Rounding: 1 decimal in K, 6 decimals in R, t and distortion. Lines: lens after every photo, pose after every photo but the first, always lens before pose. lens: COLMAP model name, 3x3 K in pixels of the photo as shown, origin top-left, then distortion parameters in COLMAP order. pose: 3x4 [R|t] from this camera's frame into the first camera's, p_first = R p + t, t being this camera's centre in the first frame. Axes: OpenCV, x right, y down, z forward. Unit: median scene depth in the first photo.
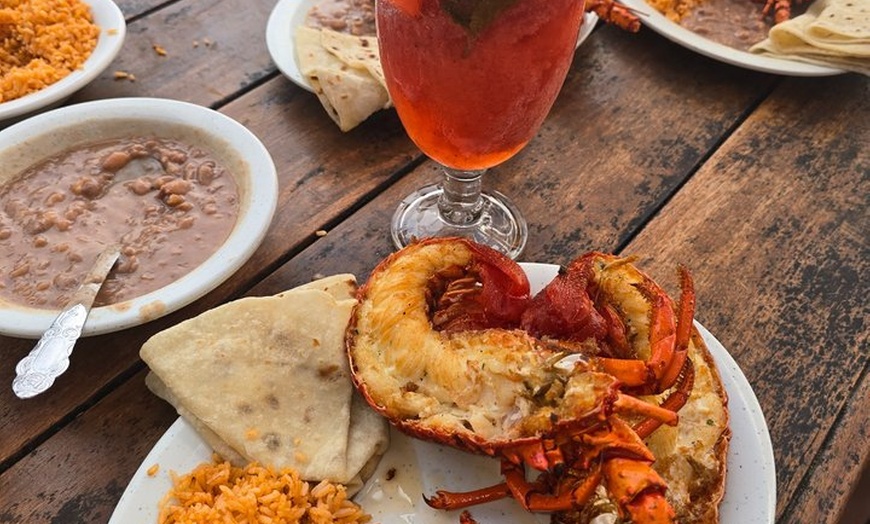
lens RADIAL K [[786.9, 0, 421.2], [0, 786.9, 246.9], [0, 0, 1]] dist [0.082110, -0.139809]
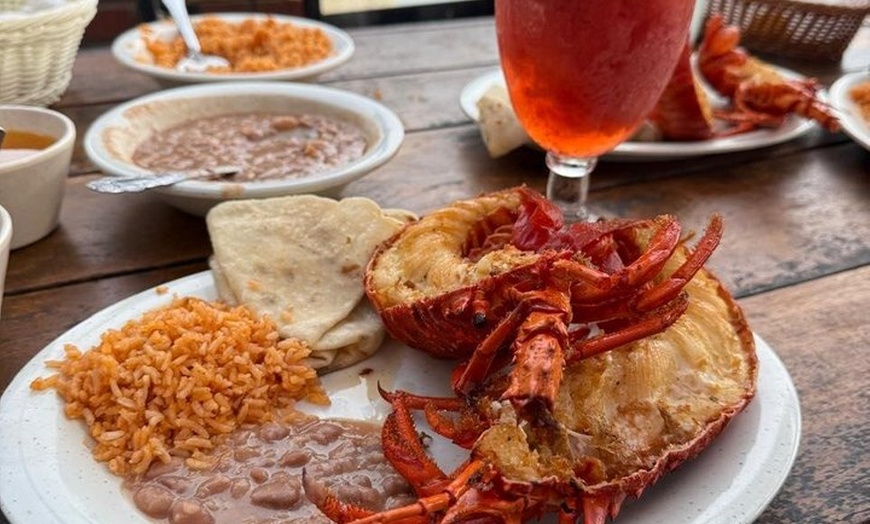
lens RADIAL K [[805.2, 0, 432.8], [0, 805.2, 274.3], [0, 0, 1]] dist [0.135396, -0.331954]
pose [[0.904316, 0.215559, -0.368439, 0.317005], [-0.307710, 0.927408, -0.212670, 0.307065], [0.295850, 0.305693, 0.905000, 0.080270]]
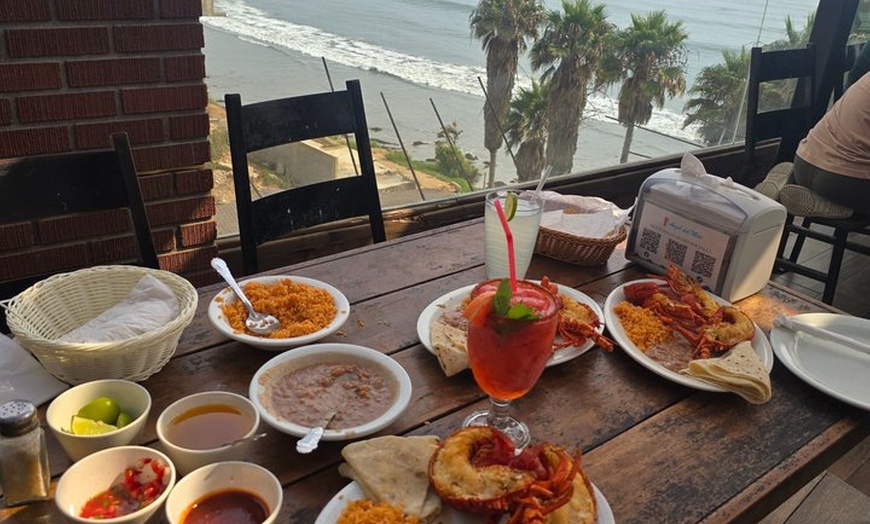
lens RADIAL K [[754.9, 0, 435.0], [0, 754.9, 262.0], [0, 0, 1]] dist [0.038820, -0.016043]
pose [[0.979329, 0.134297, -0.151261, 0.145401], [-0.177625, 0.928724, -0.325455, 0.253466], [0.096772, 0.345595, 0.933381, -1.053760]]
